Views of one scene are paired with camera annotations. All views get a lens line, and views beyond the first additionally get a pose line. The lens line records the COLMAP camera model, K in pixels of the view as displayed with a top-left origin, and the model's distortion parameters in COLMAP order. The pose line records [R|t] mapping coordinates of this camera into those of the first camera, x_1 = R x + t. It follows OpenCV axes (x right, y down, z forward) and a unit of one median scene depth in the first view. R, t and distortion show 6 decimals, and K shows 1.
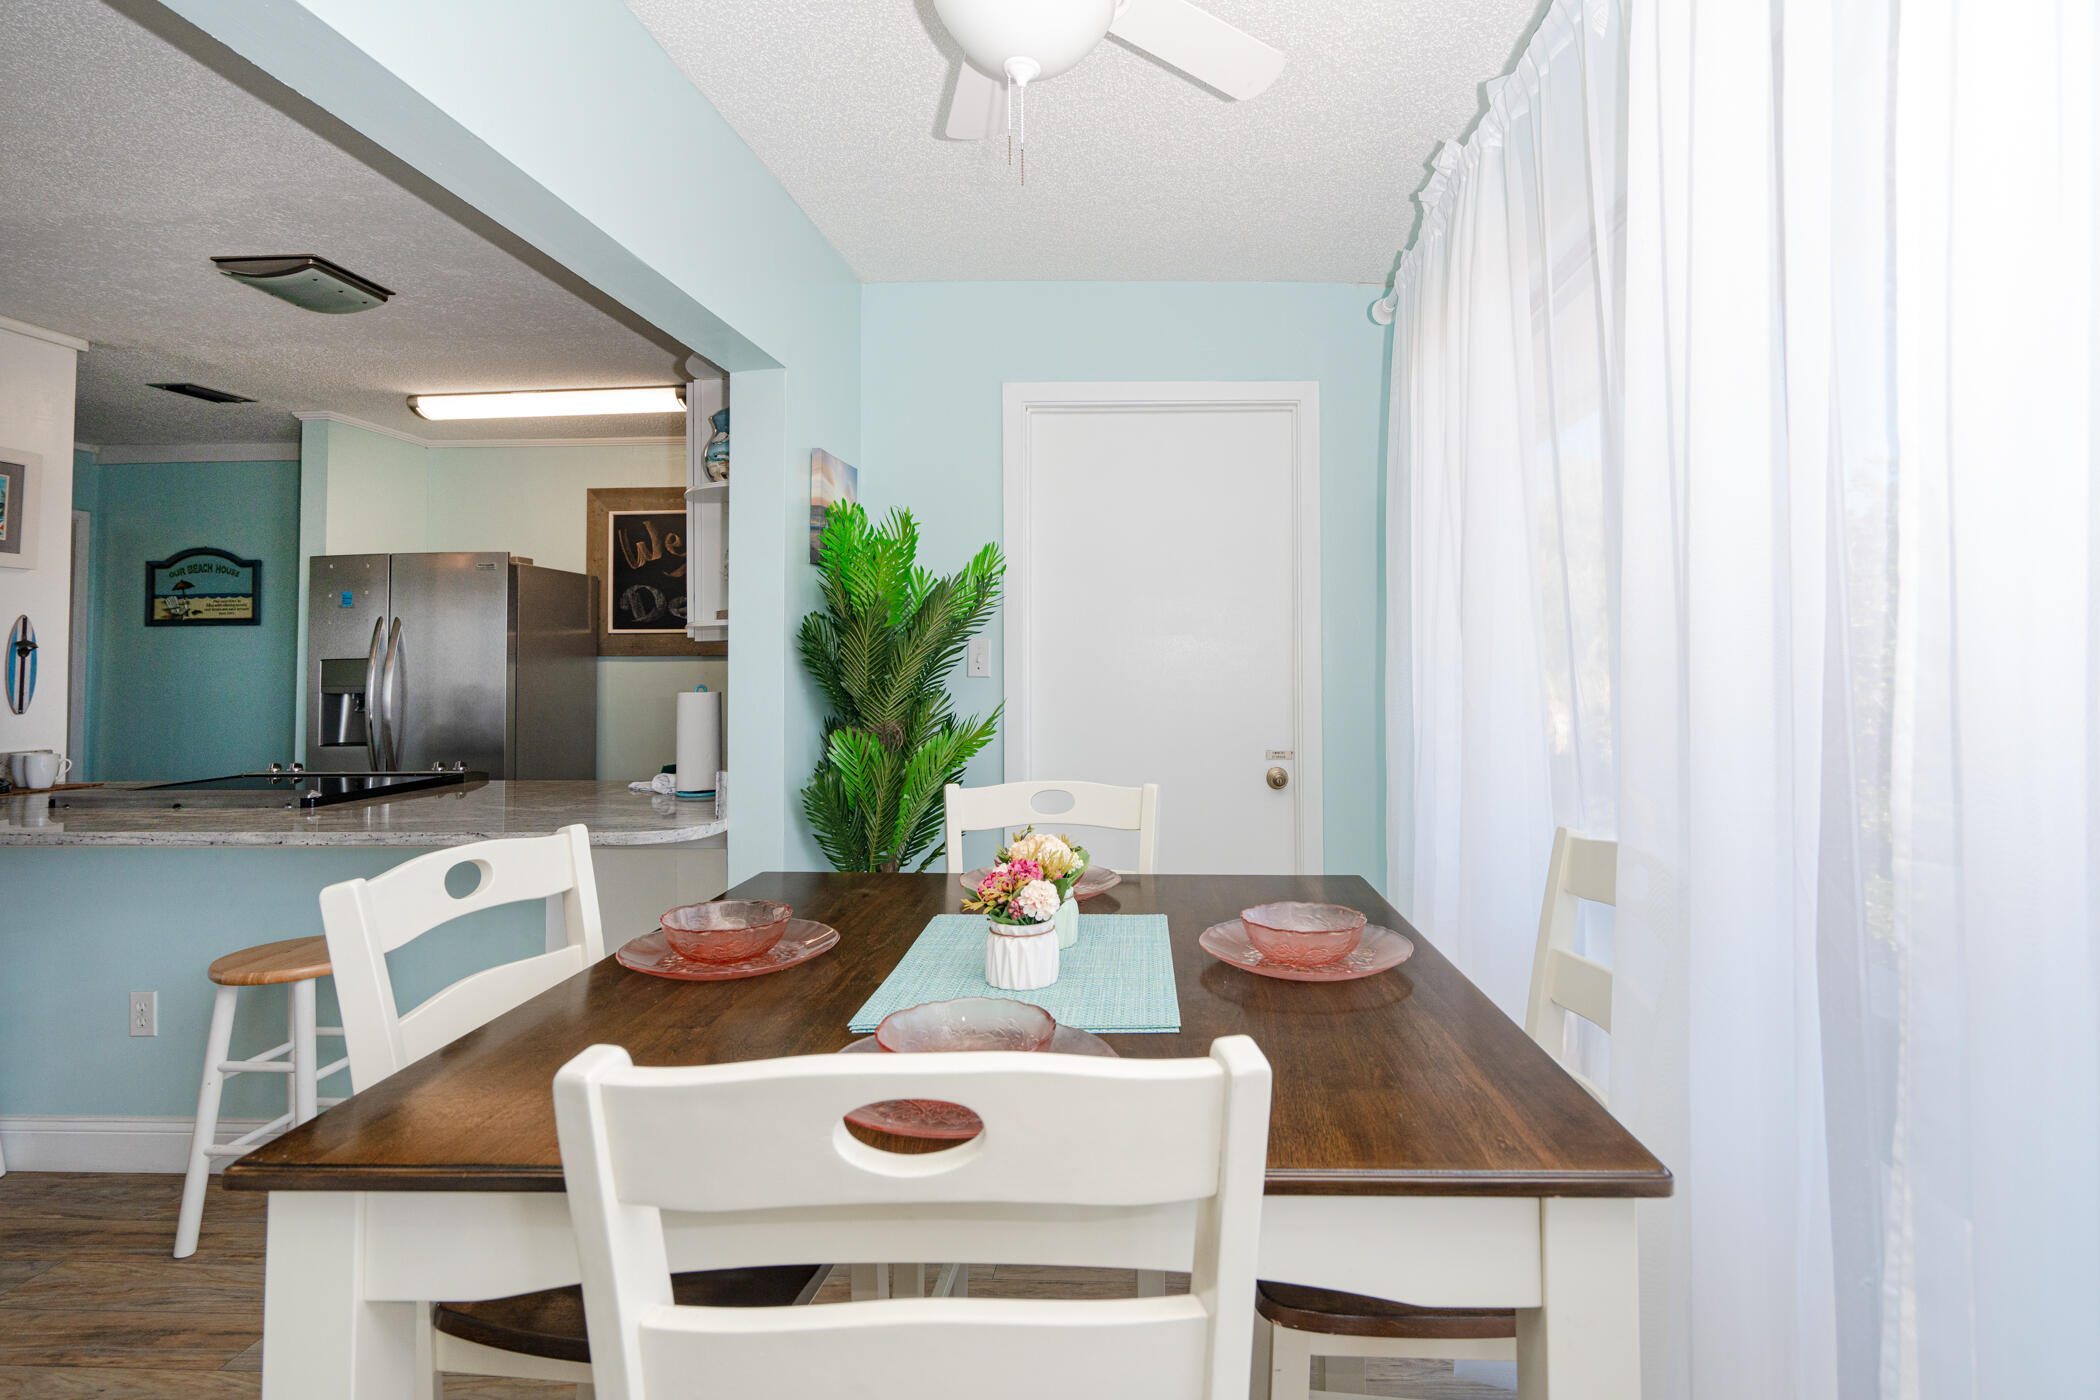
lens RADIAL K [[1017.9, 0, 1105.4], [0, 1017.9, 626.7], [0, 0, 1]] dist [-0.005650, 0.001677]
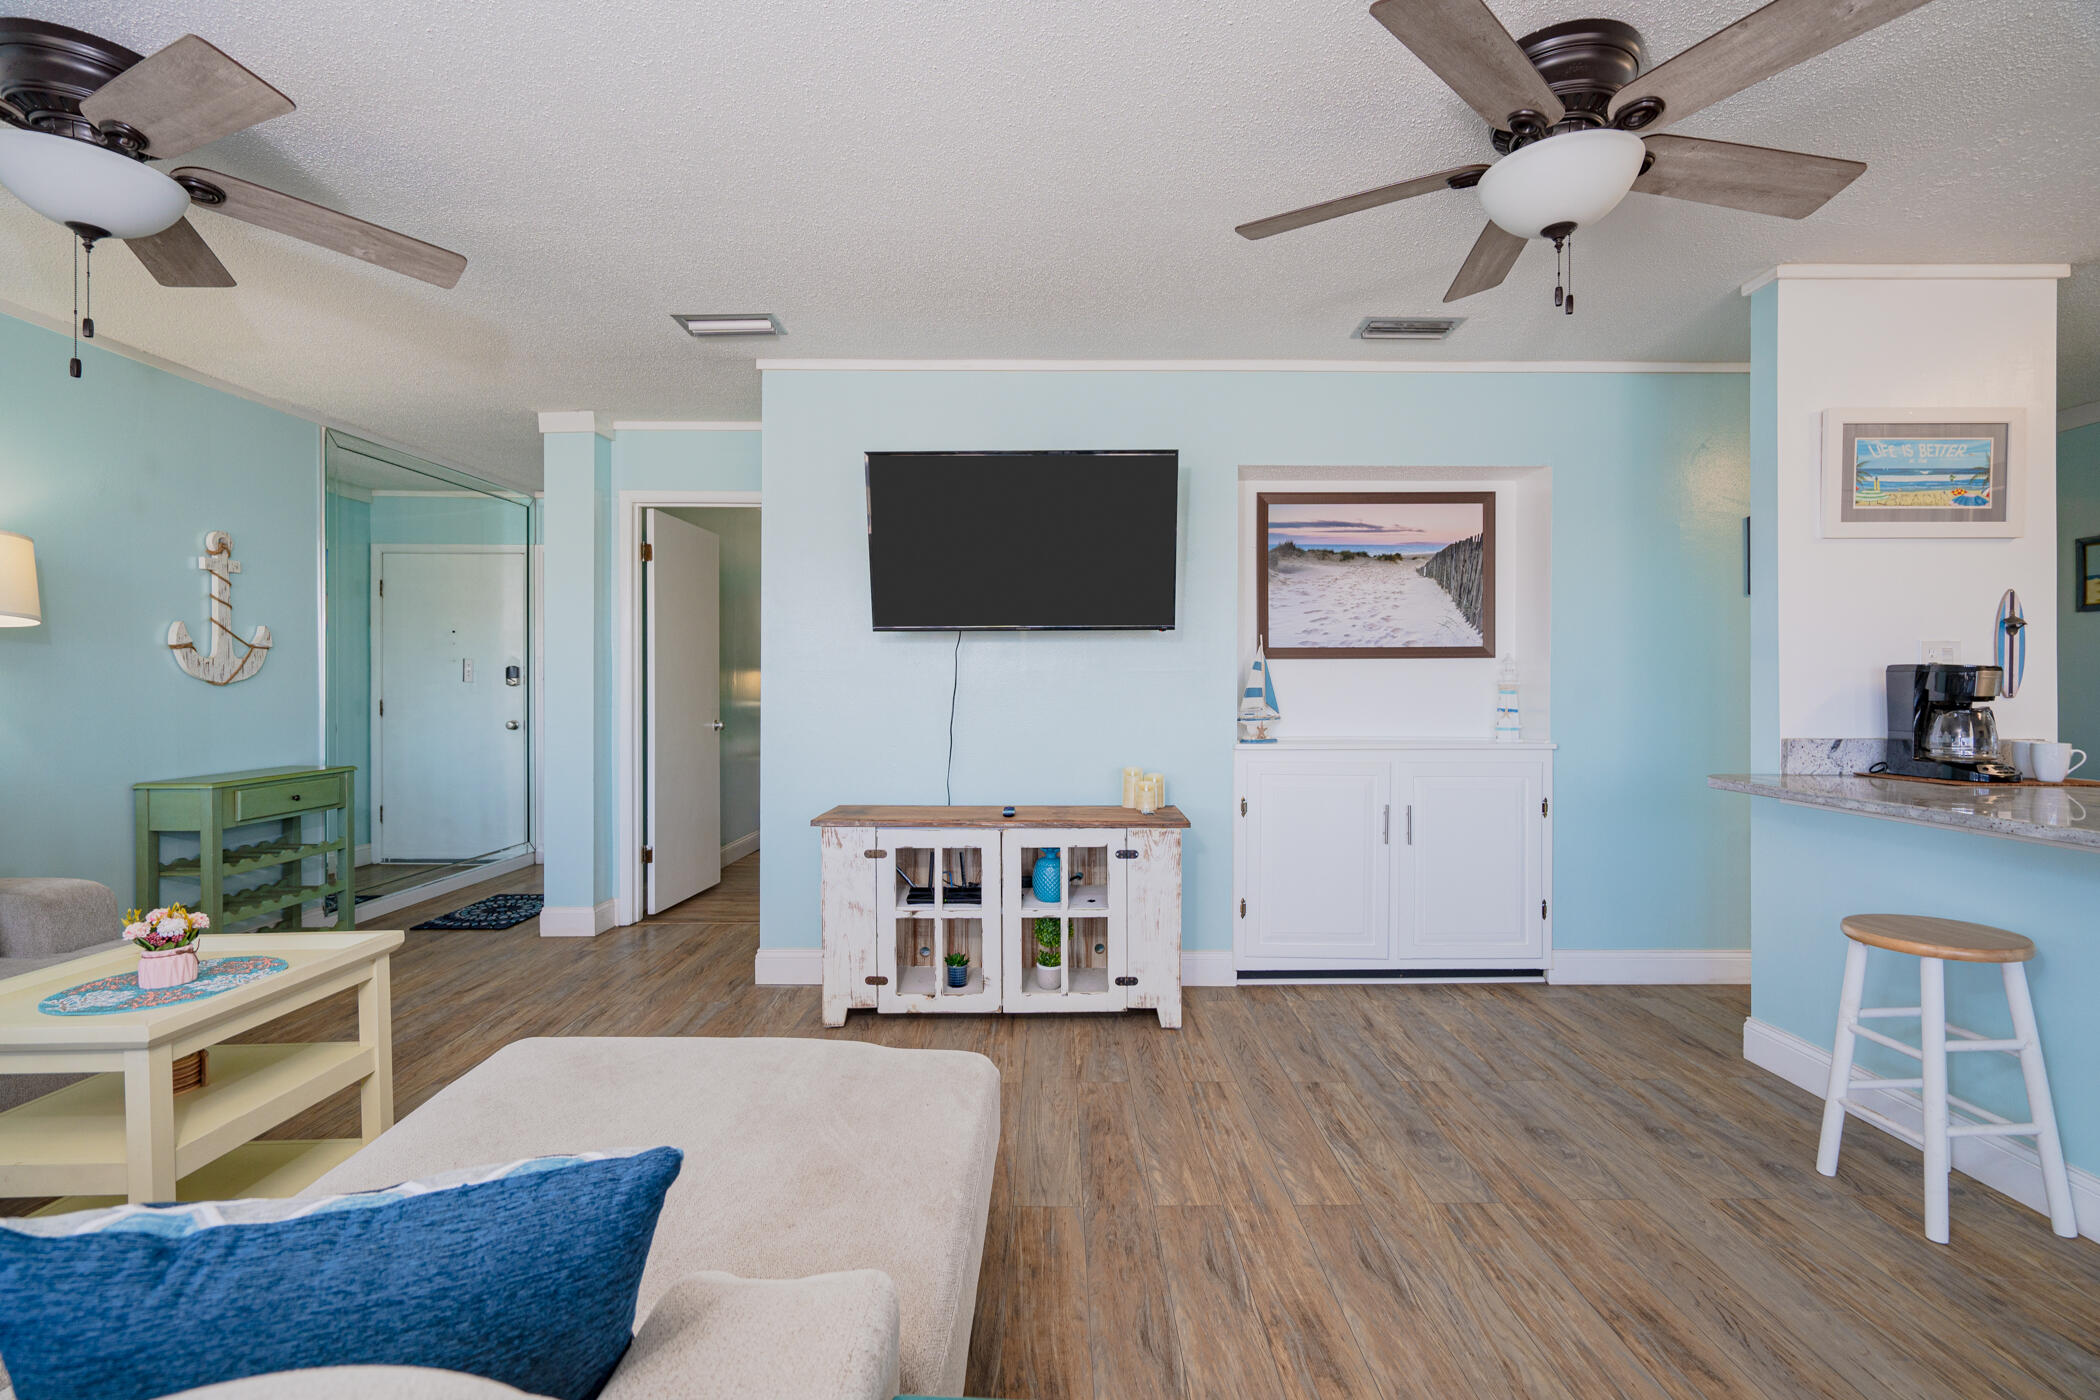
lens RADIAL K [[962.6, 0, 1064.2], [0, 962.6, 686.6], [0, 0, 1]] dist [-0.006072, 0.001986]
pose [[0.059846, 0.009040, -0.998167, -0.381198], [0.038205, 0.999206, 0.011340, 0.049231], [0.997476, -0.038814, 0.059453, 0.146637]]
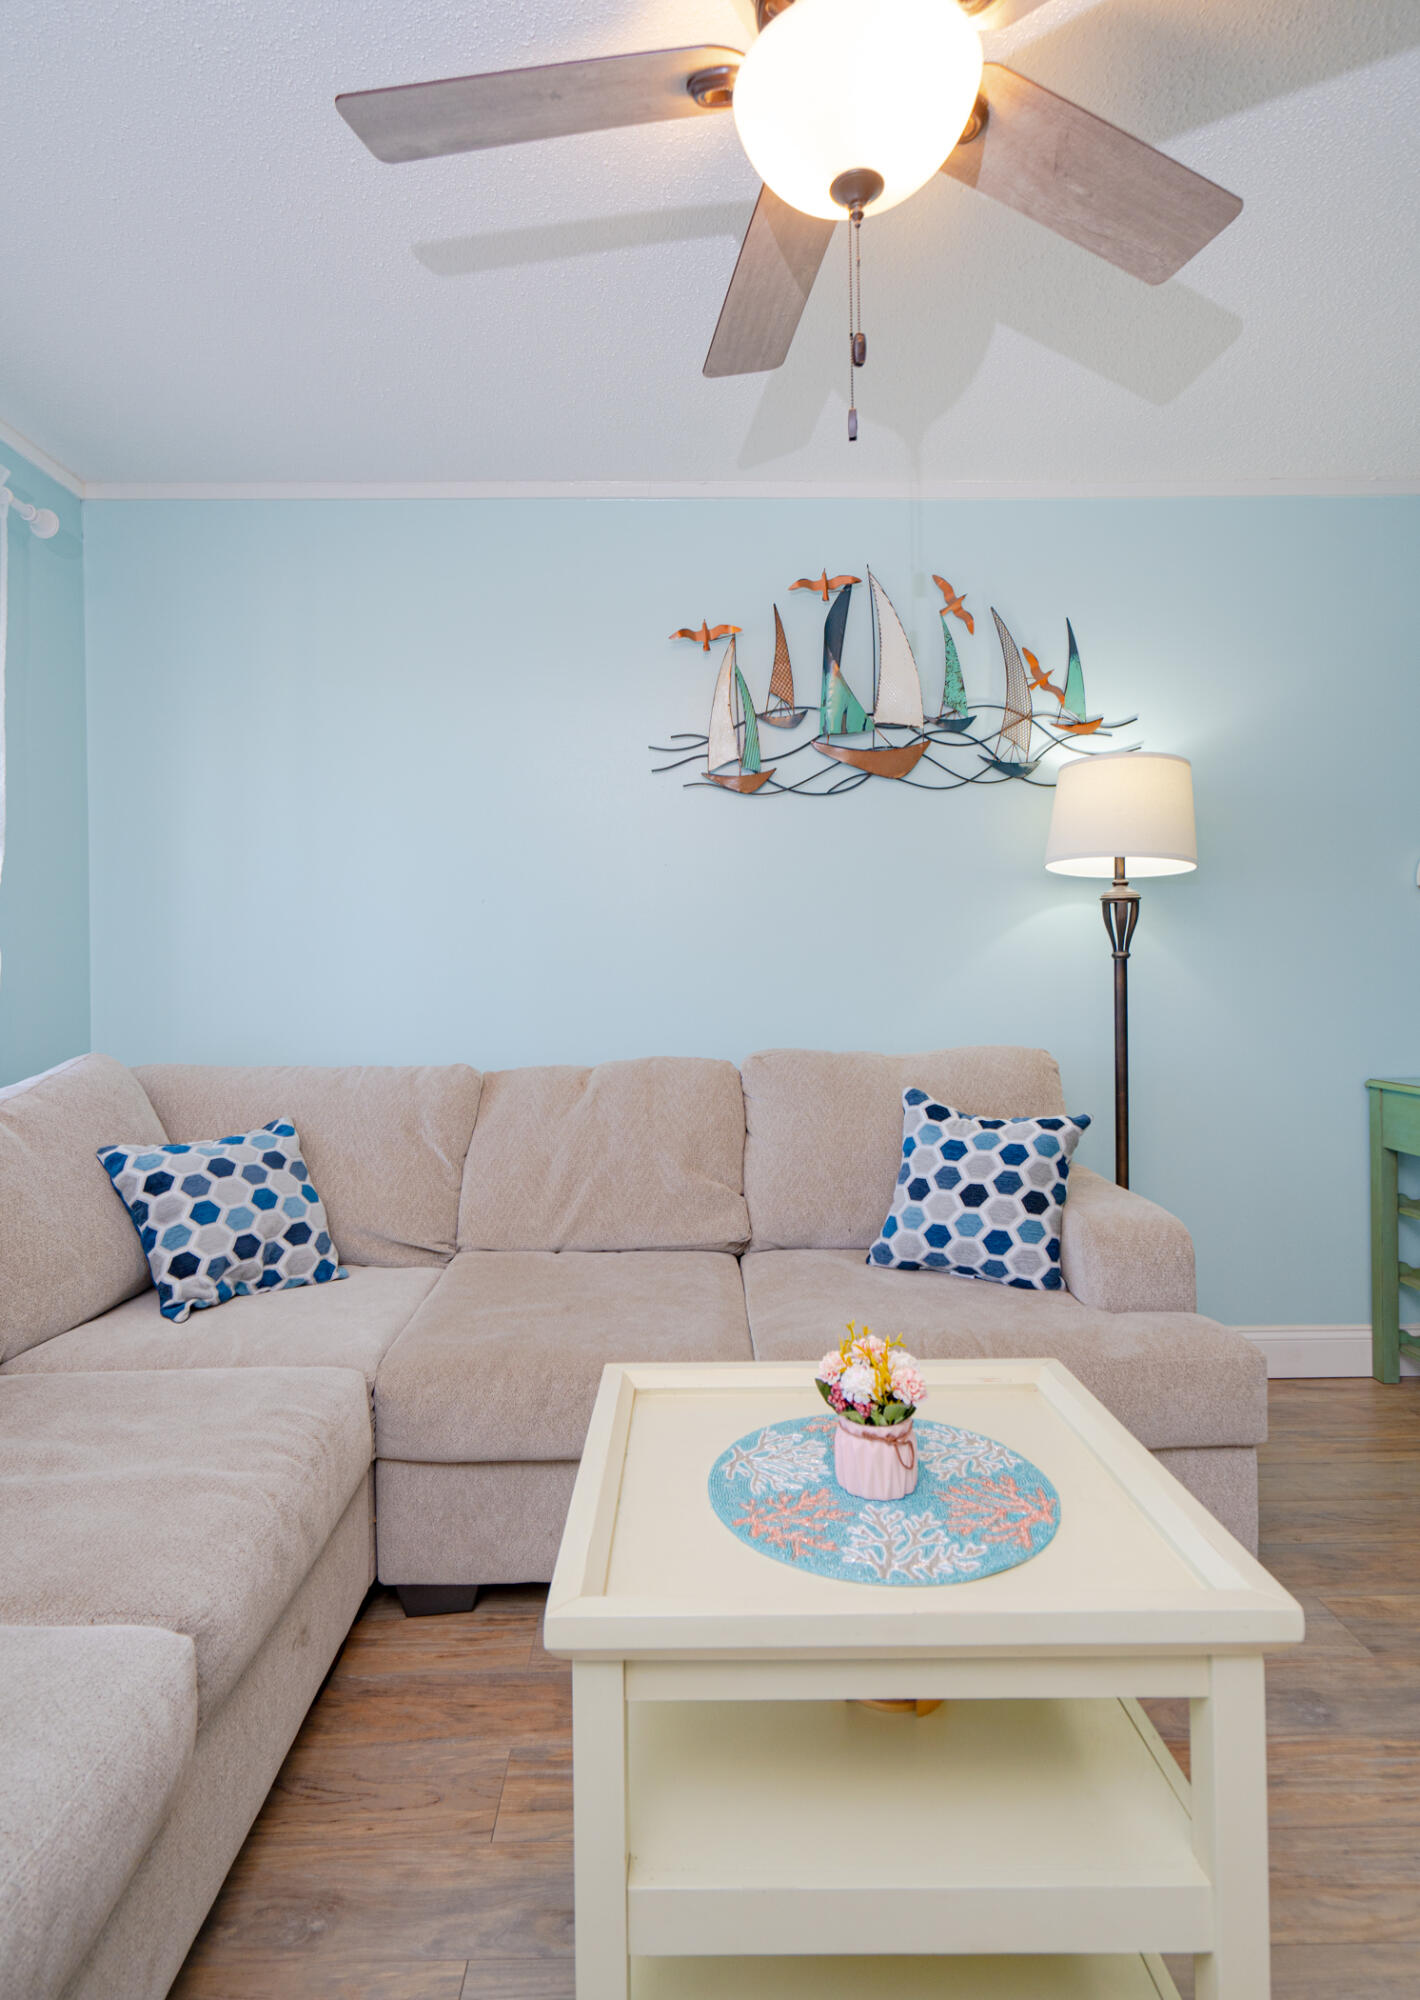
lens RADIAL K [[1021.5, 0, 677.6], [0, 1021.5, 974.1], [0, 0, 1]] dist [-0.000280, 0.000323]
pose [[-0.998845, 0.022412, -0.042490, -1.127249], [0.023878, 0.999126, -0.034317, 0.063833], [0.041684, -0.035291, -0.998507, -0.103297]]
